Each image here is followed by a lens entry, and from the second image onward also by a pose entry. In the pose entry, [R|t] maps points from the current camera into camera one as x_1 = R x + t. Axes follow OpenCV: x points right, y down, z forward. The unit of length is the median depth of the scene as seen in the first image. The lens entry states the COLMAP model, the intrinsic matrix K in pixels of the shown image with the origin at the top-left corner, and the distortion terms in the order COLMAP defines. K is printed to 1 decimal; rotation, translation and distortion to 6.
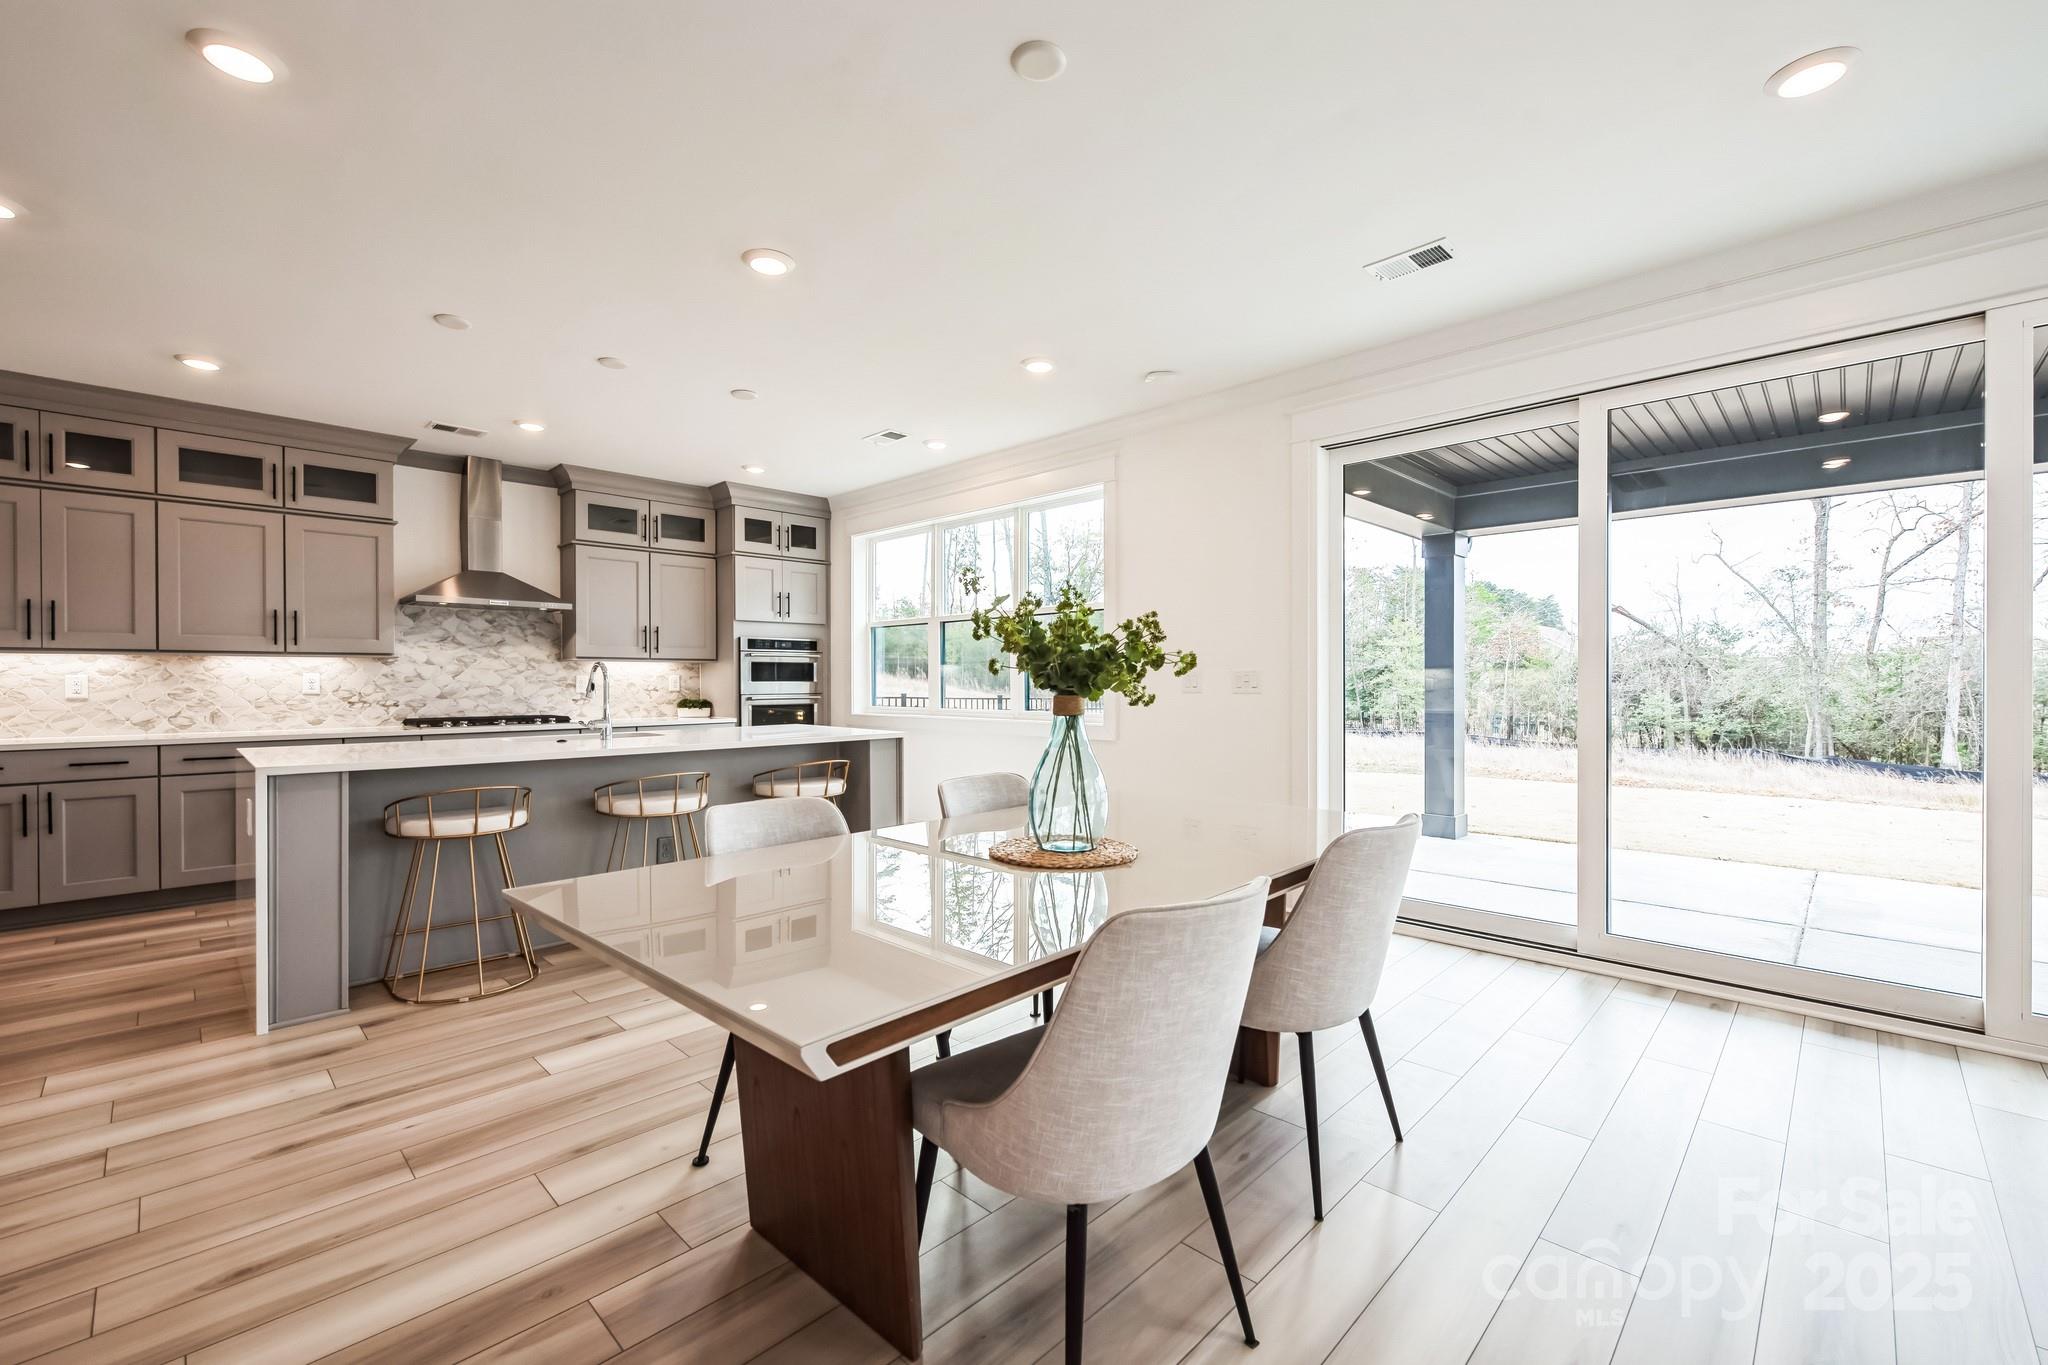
lens RADIAL K [[849.2, 0, 1022.1], [0, 849.2, 683.7], [0, 0, 1]] dist [-0.000180, -0.000866]
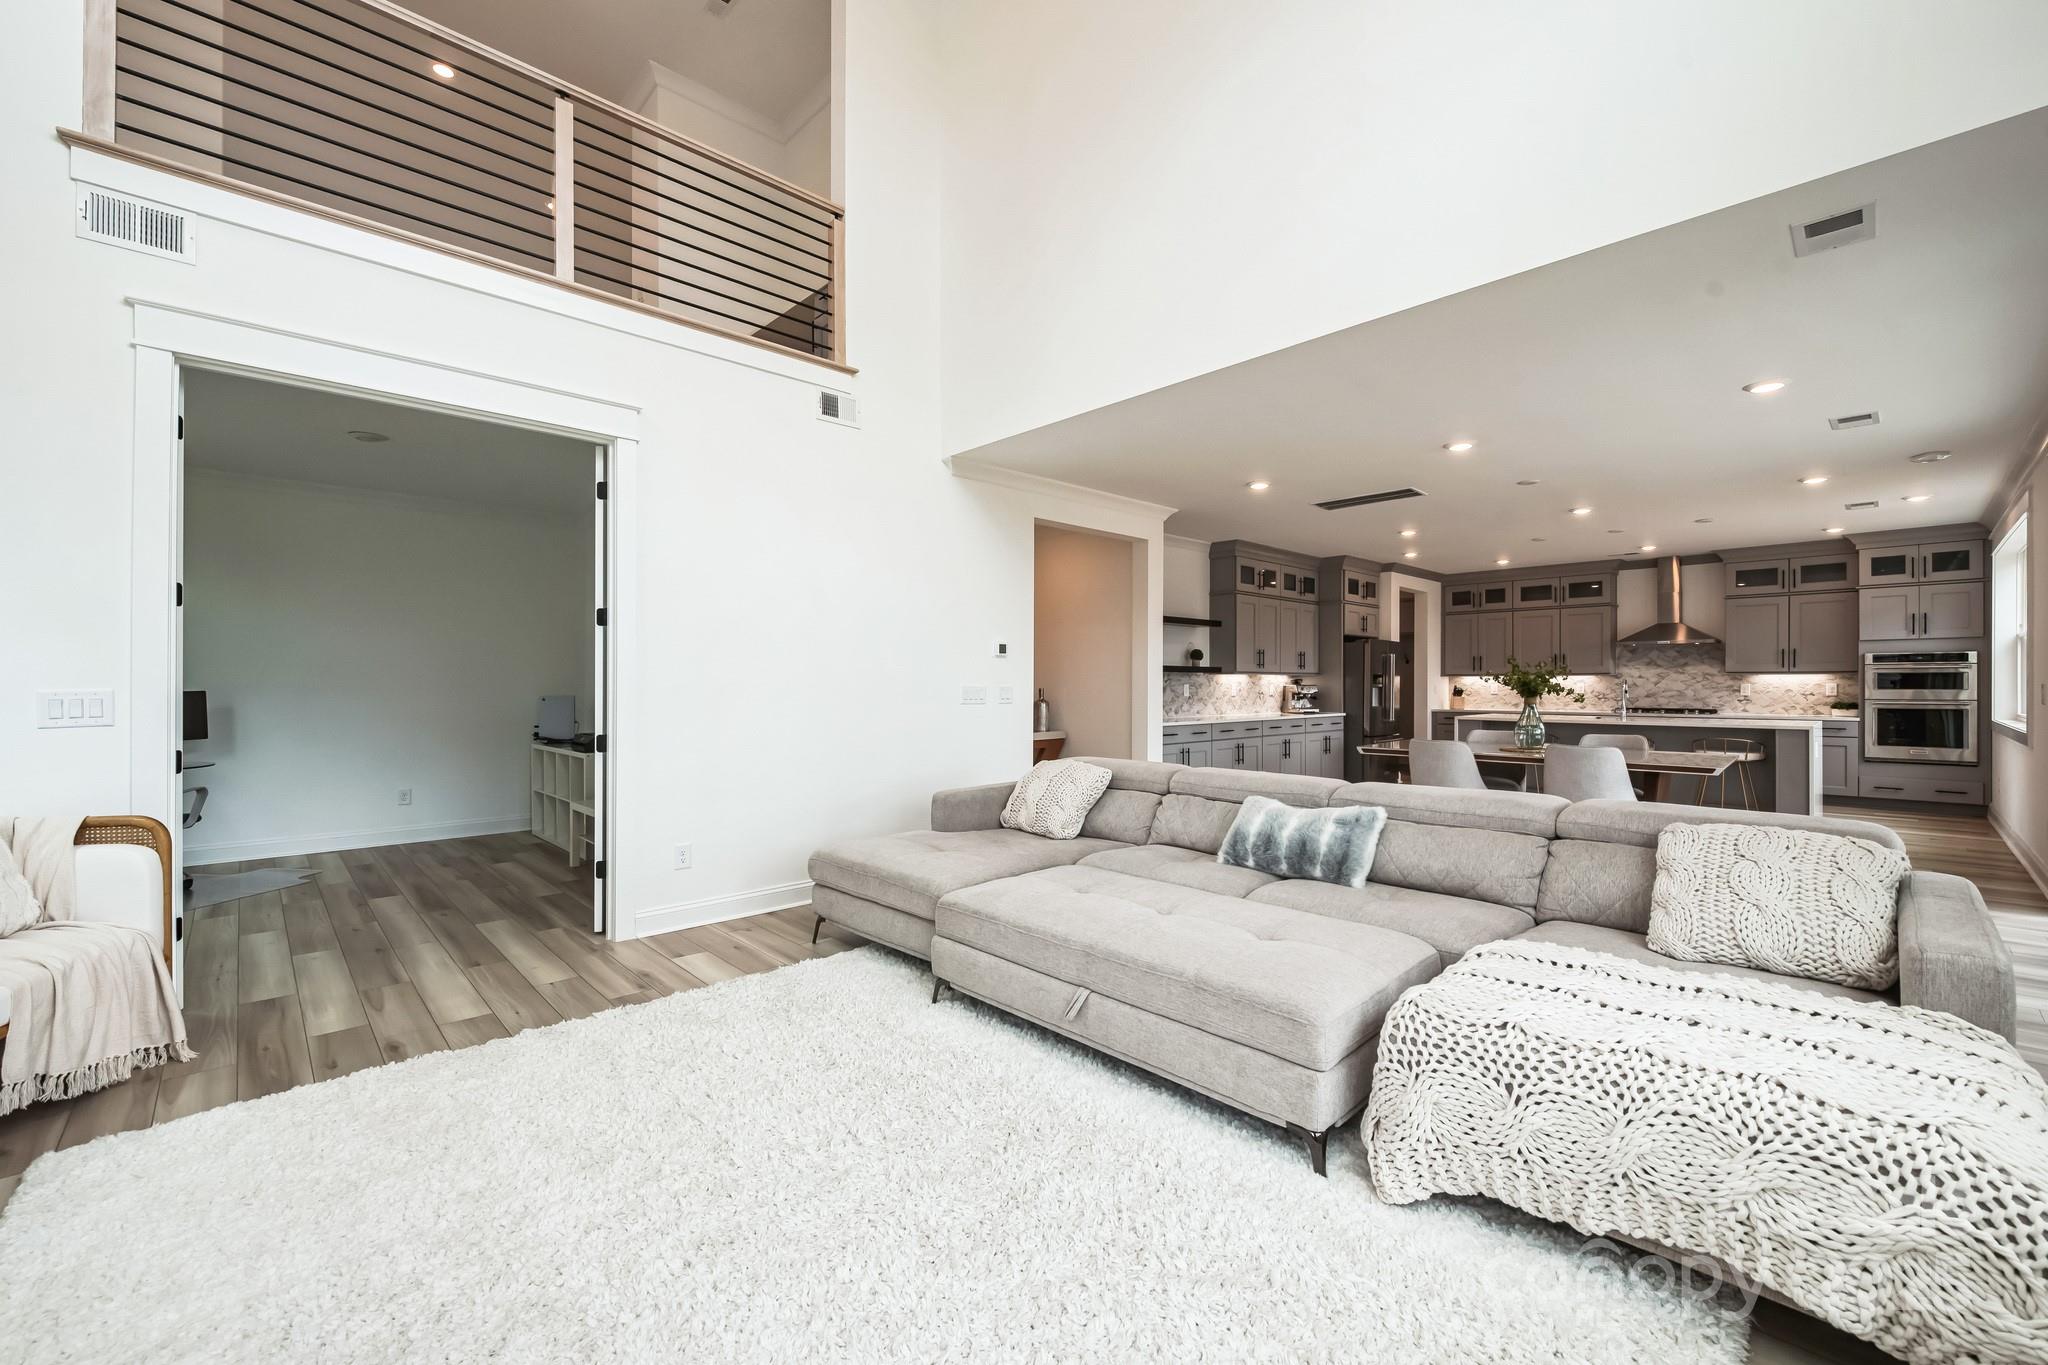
lens RADIAL K [[831.4, 0, 1024.0], [0, 831.4, 682.5], [0, 0, 1]] dist [-0.000594, -0.000260]
pose [[-0.034086, 0.001665, -0.999418, 1.066190], [-0.000721, 0.999998, 0.001691, -0.014816], [0.999419, 0.000779, -0.034084, -0.231769]]
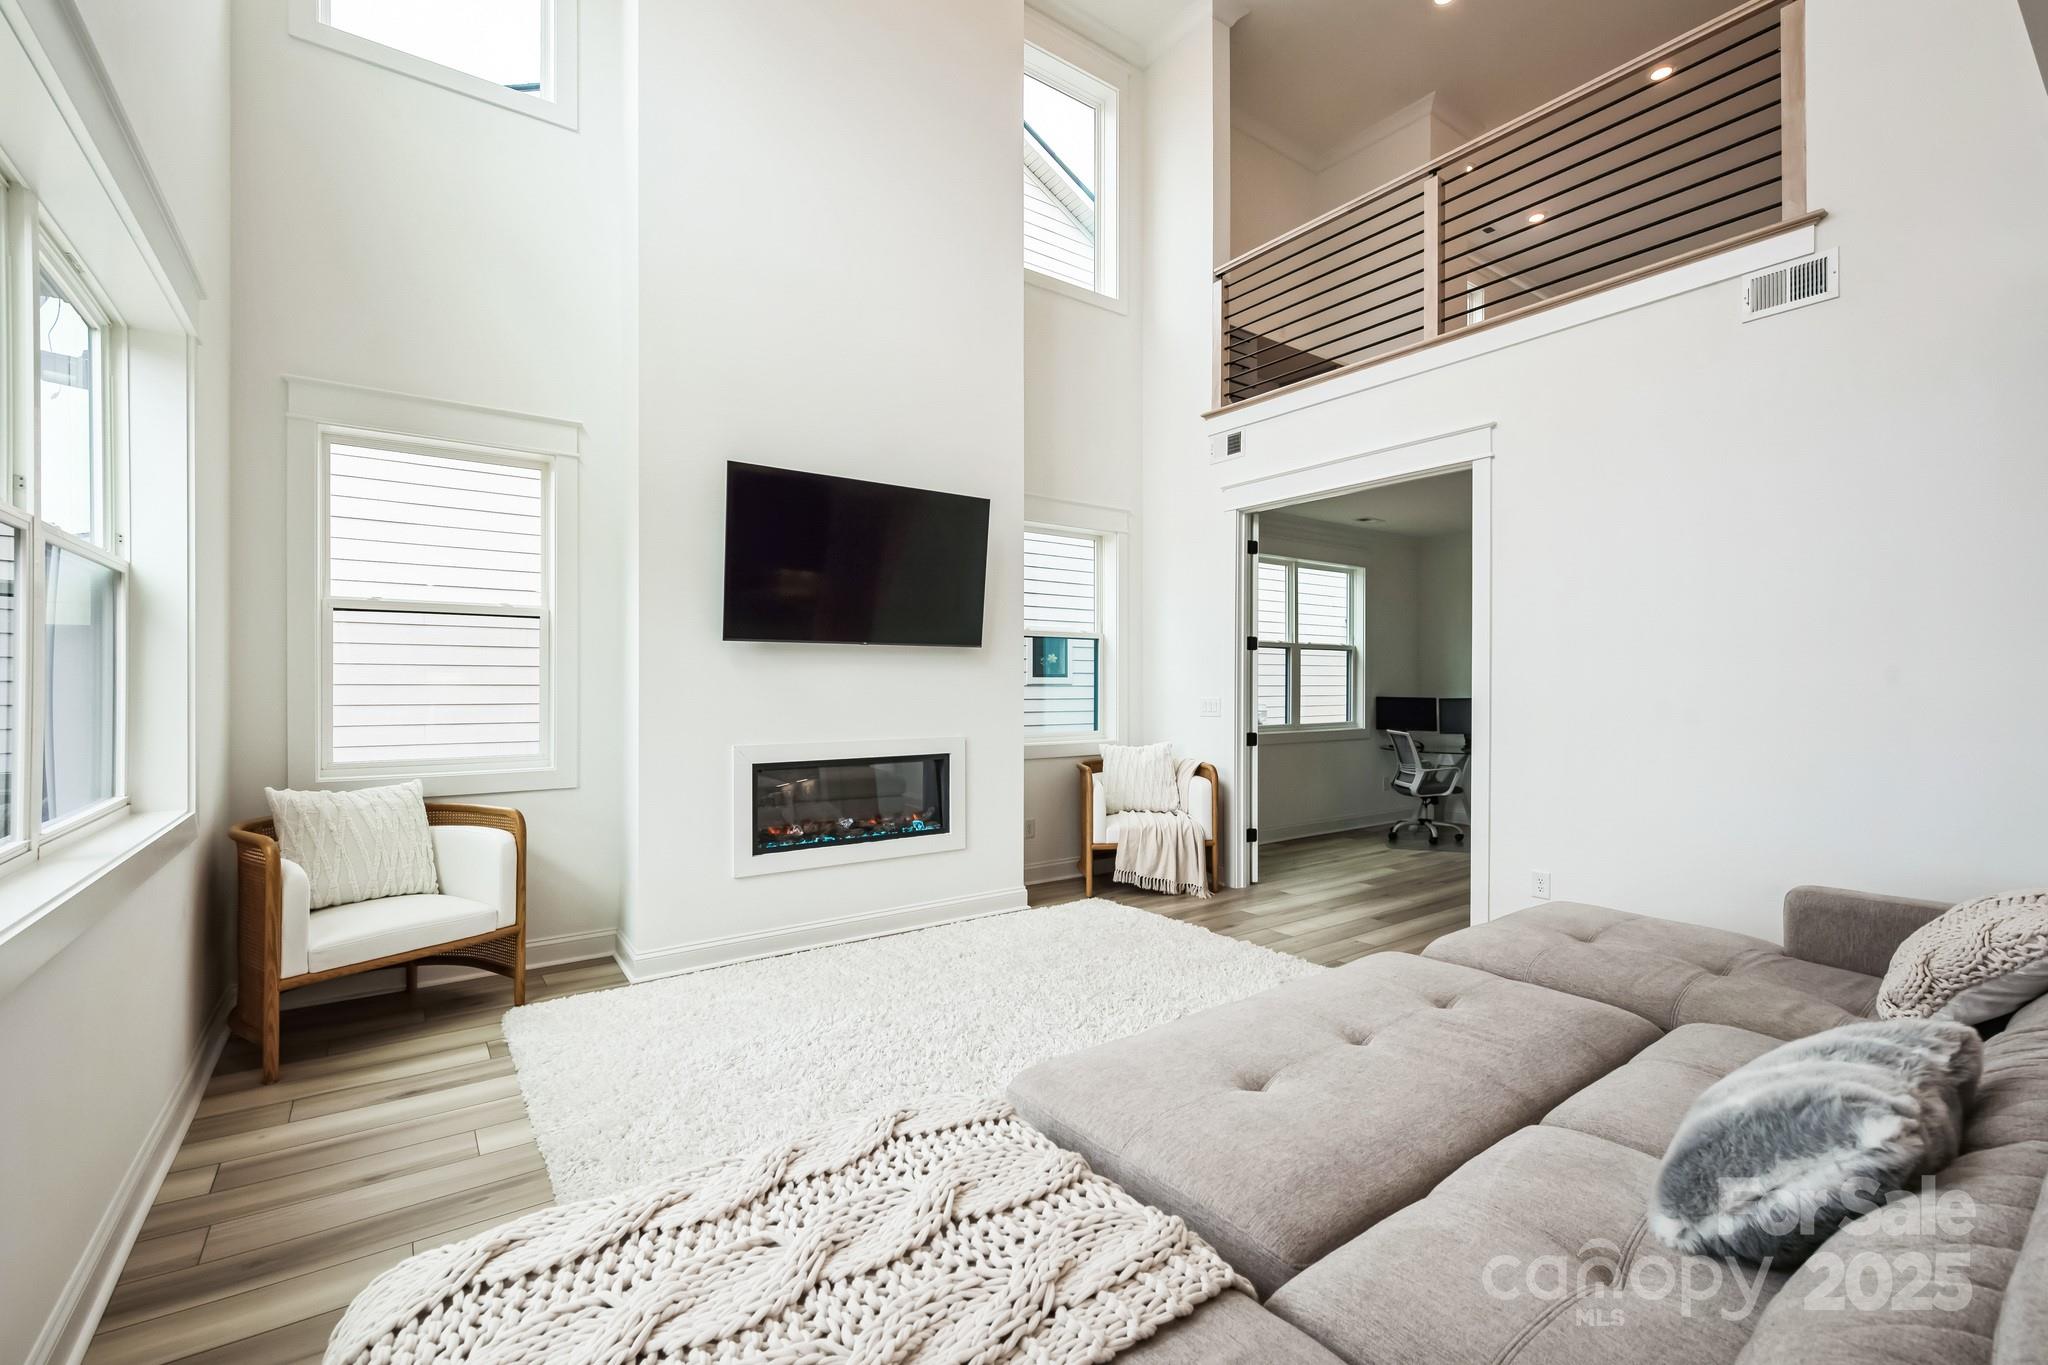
lens RADIAL K [[849.2, 0, 1022.1], [0, 849.2, 683.7], [0, 0, 1]] dist [-0.000180, -0.000866]
pose [[-0.988080, 0.004334, 0.153881, 0.681800], [0.004985, 0.999980, 0.003845, -0.028508], [-0.153861, 0.004566, -0.988082, 0.169162]]
